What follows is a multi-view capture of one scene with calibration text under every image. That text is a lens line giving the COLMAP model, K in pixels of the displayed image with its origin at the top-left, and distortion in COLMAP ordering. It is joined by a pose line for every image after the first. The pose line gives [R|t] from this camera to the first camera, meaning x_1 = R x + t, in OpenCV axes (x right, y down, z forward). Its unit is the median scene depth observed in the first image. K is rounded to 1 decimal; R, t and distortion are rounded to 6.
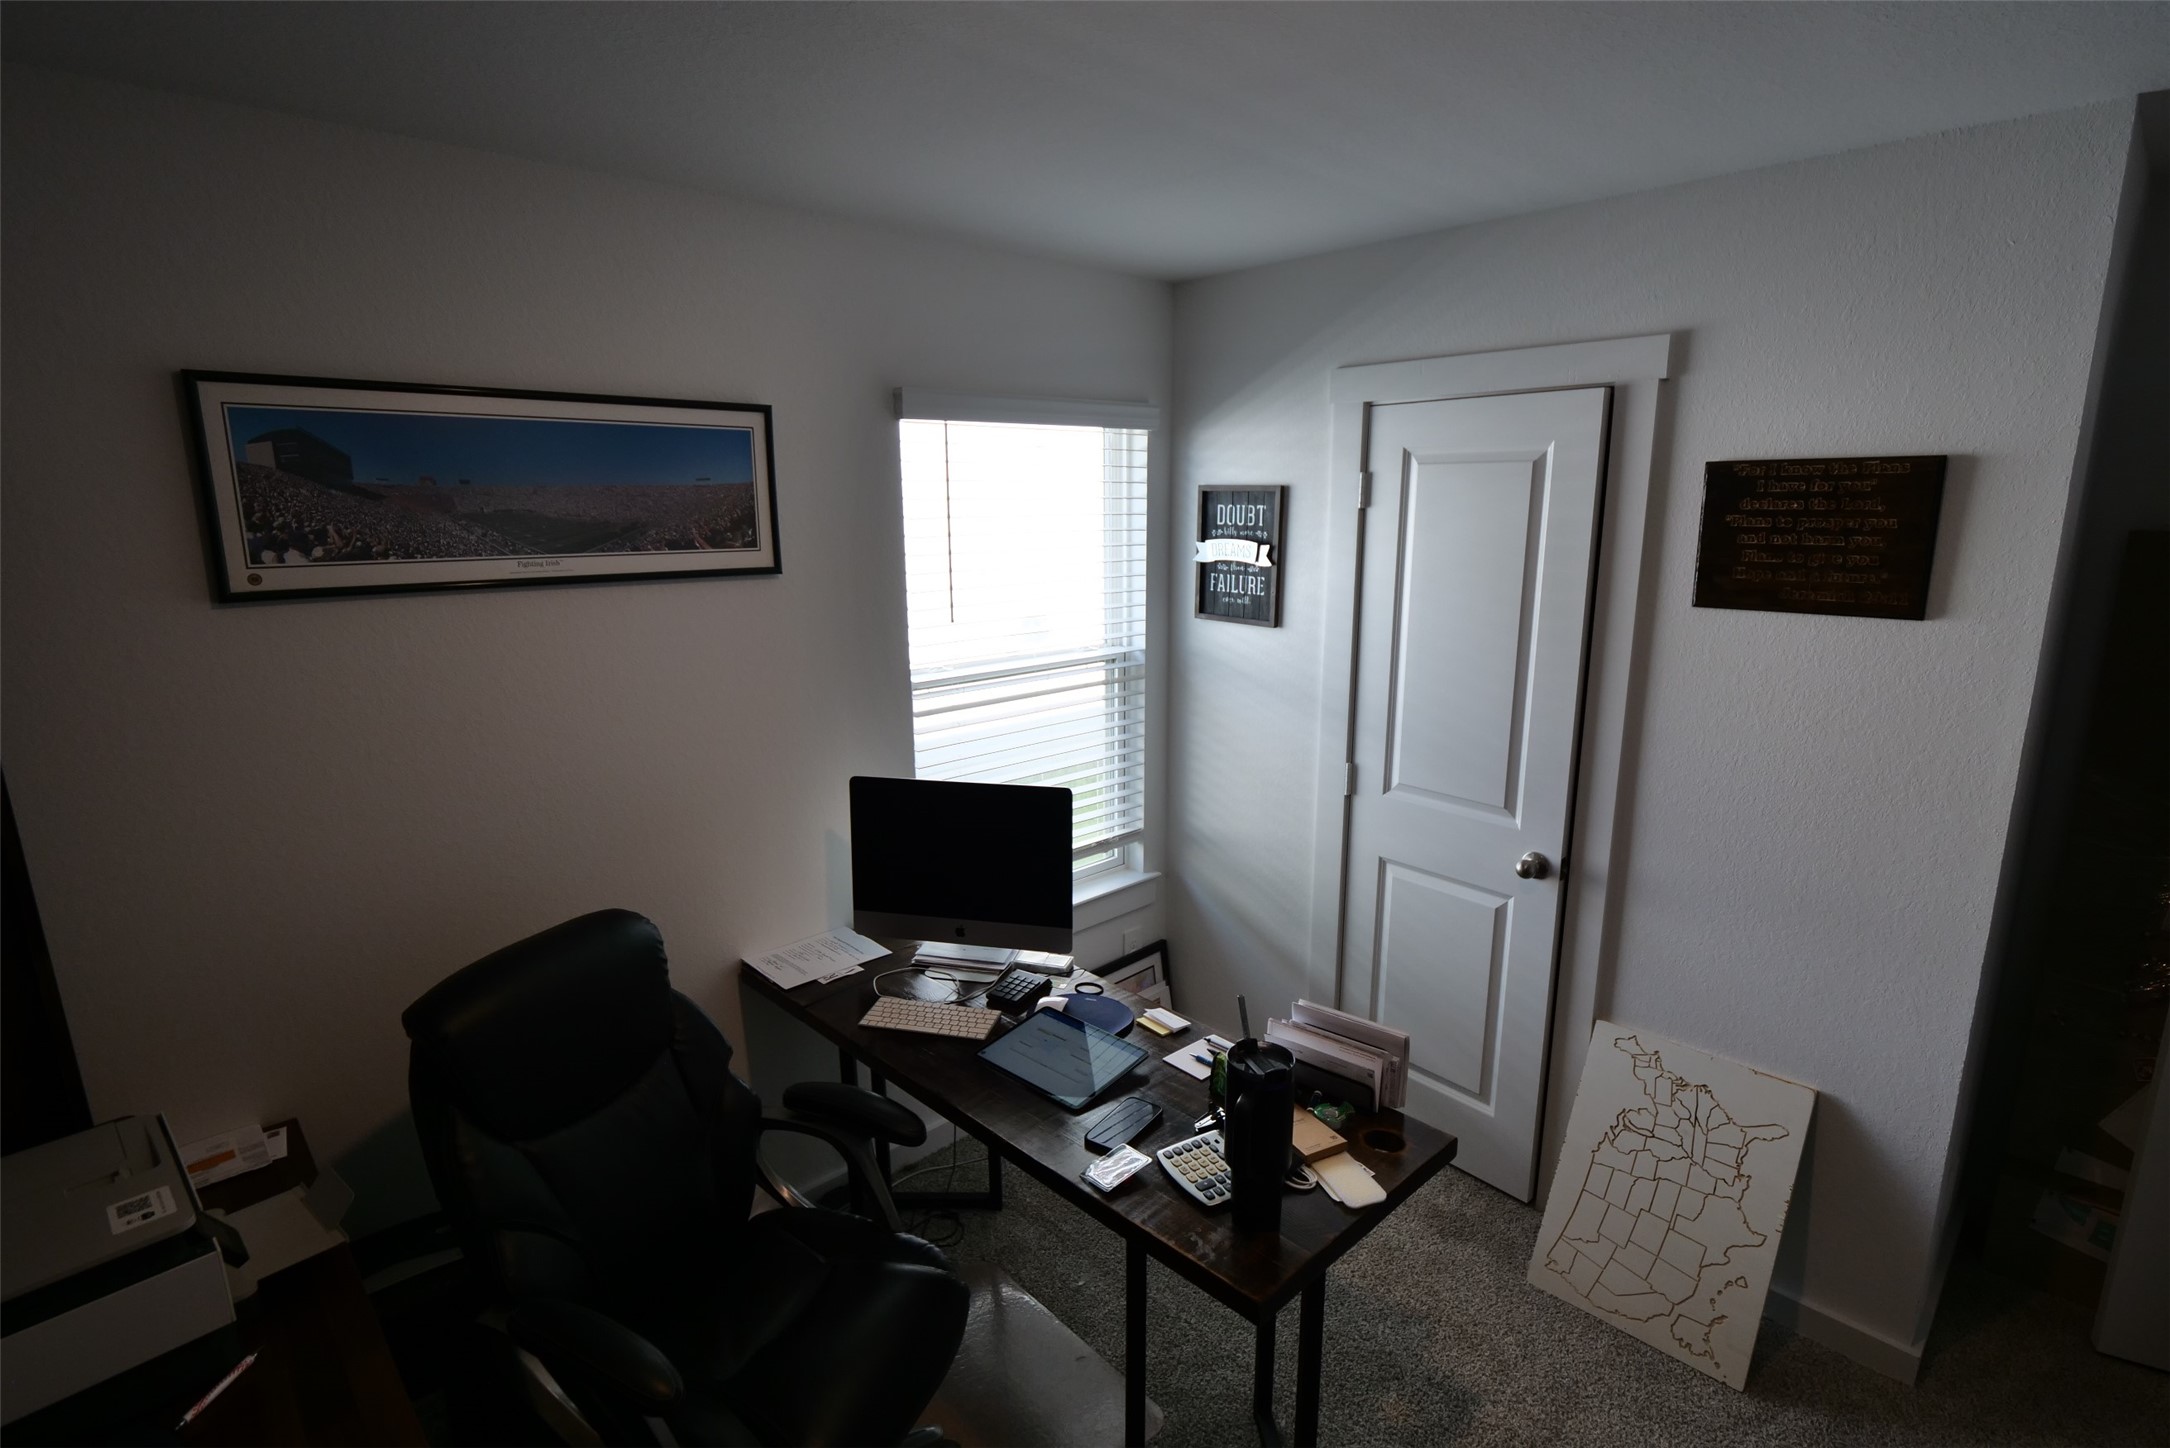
lens RADIAL K [[1061.7, 0, 1088.3], [0, 1061.7, 739.2], [0, 0, 1]] dist [-0.014033, 0.000537]
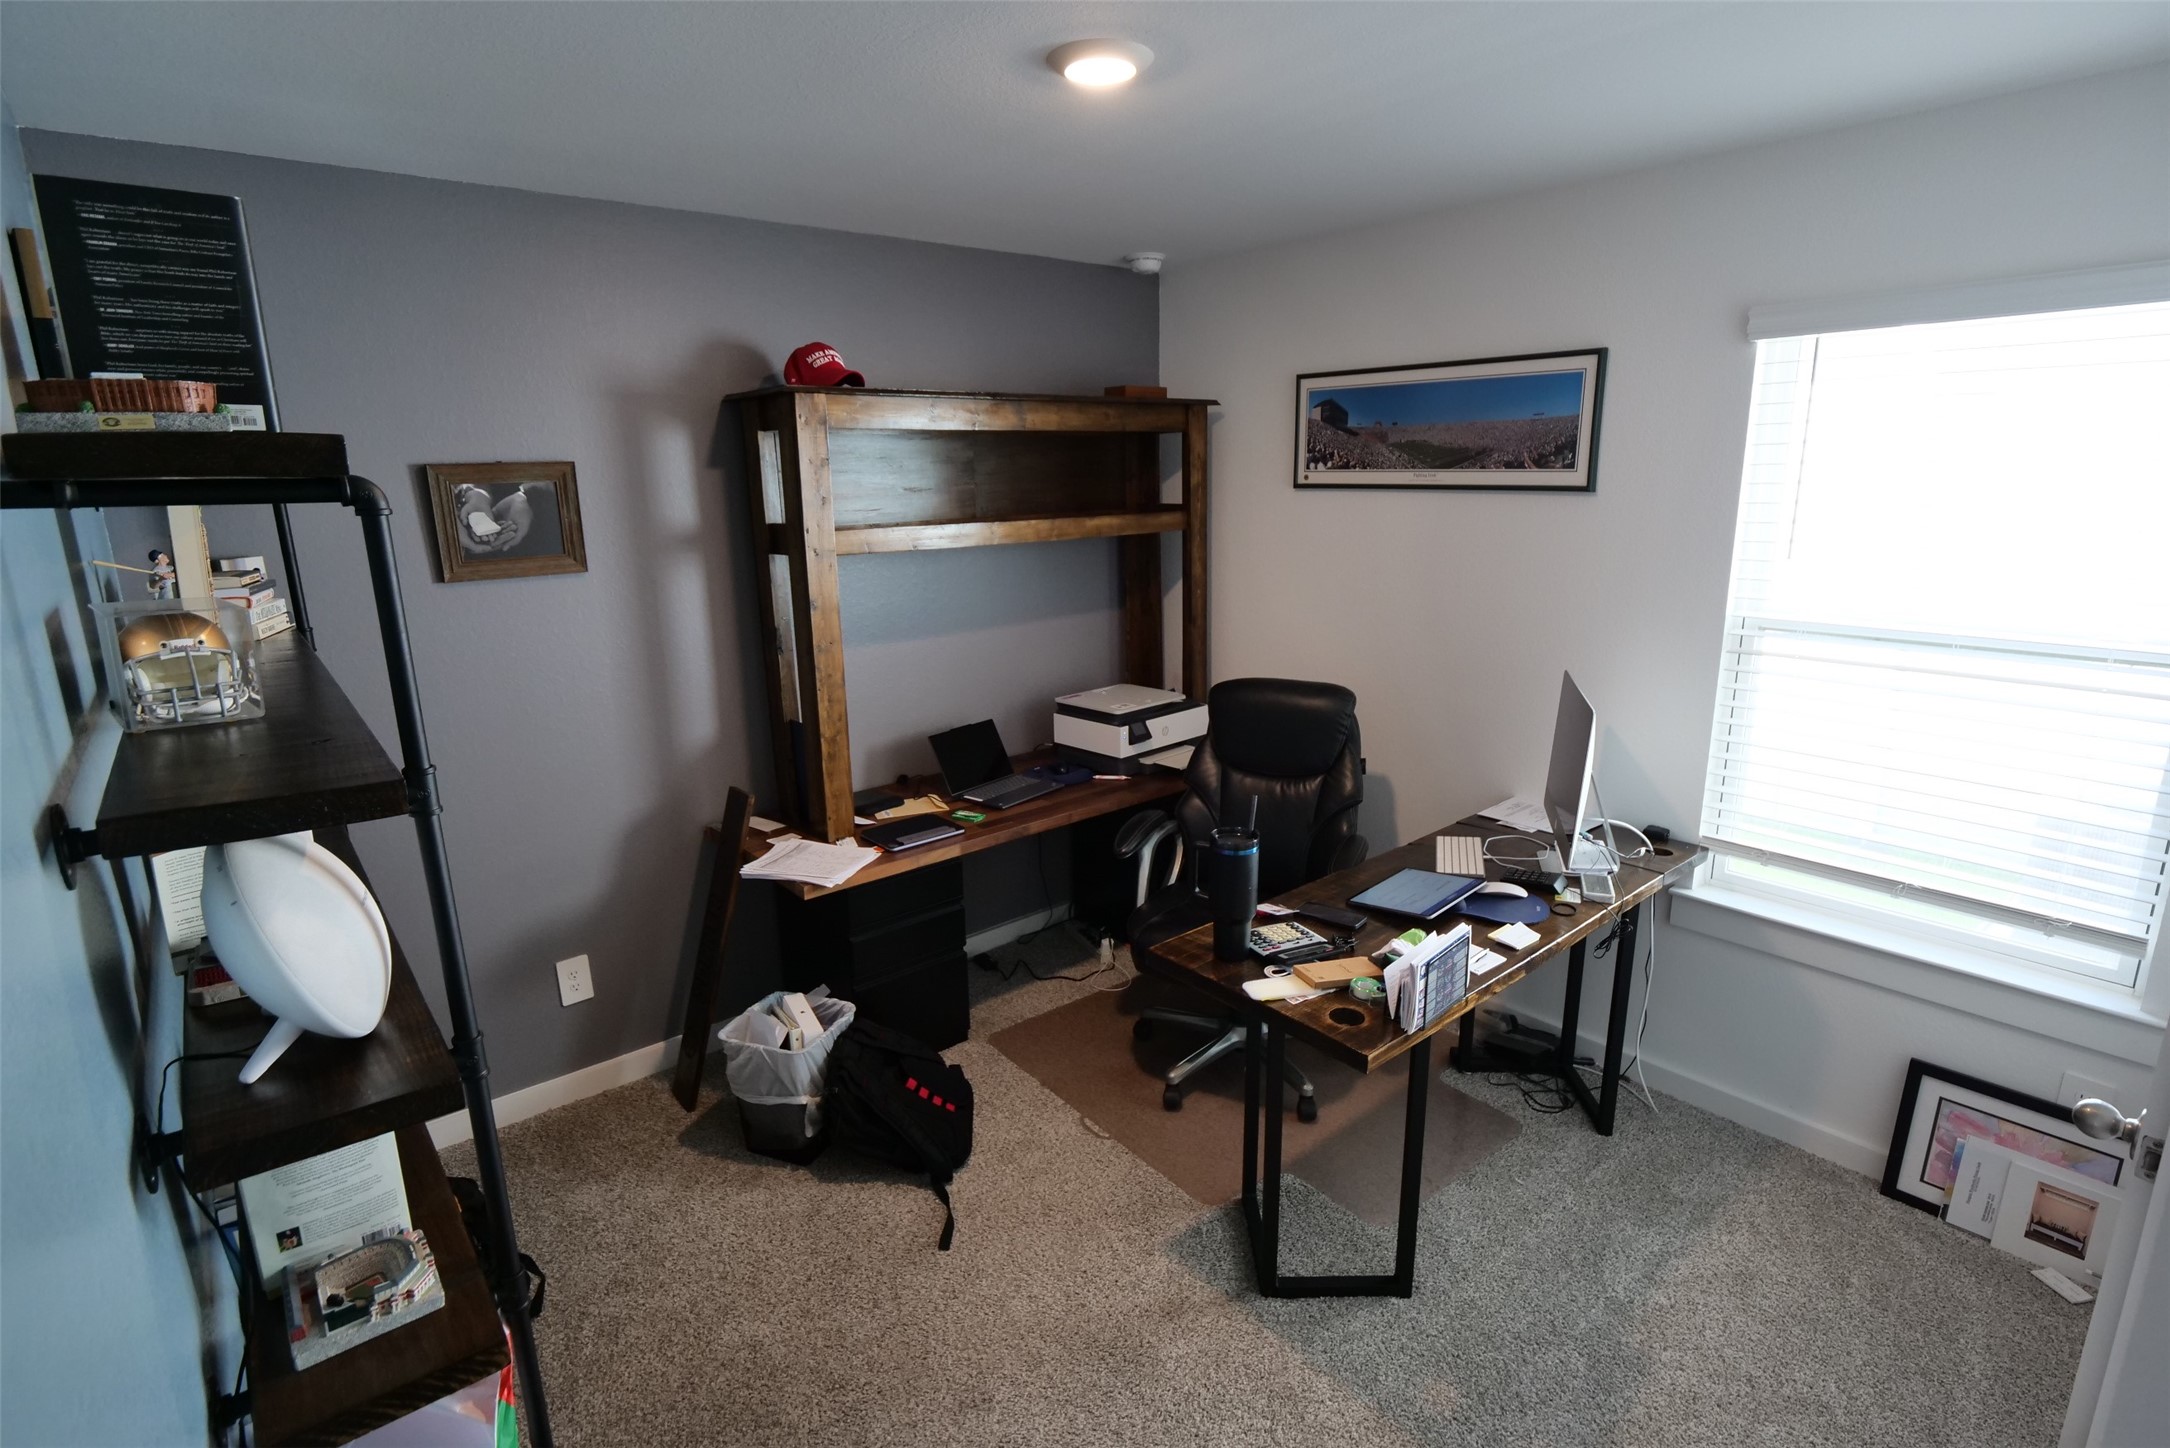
lens RADIAL K [[1061.7, 0, 1086.2], [0, 1061.7, 725.2], [0, 0, 1]] dist [-0.014033, 0.000537]
pose [[-0.062625, 0.243904, -0.967775, 1.084565], [-0.200105, 0.946920, 0.251597, -0.108212], [0.977771, 0.209413, -0.010495, 0.594933]]
